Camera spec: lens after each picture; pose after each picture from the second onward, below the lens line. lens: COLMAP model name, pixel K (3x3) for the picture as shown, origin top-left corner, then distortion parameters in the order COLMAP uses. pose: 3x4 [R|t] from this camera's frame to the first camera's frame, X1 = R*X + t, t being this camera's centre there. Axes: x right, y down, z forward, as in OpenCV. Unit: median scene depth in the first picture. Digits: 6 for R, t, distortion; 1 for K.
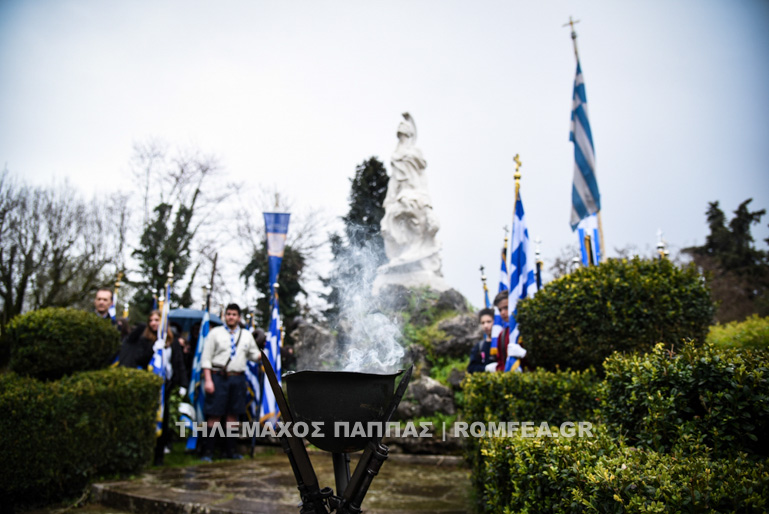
lens RADIAL K [[531.2, 0, 383.9], [0, 531.2, 255.8], [0, 0, 1]] dist [-0.058467, 0.003842]
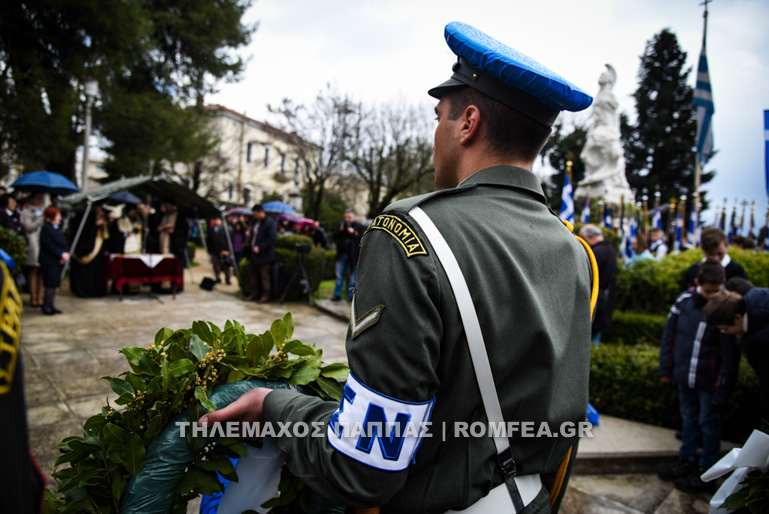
lens RADIAL K [[531.2, 0, 384.2], [0, 531.2, 257.8], [0, 0, 1]] dist [-0.058467, 0.003842]
pose [[0.822736, 0.057215, -0.565536, 0.135405], [0.097275, 0.966072, 0.239252, -0.063353], [0.560038, -0.251854, 0.789257, -0.183881]]
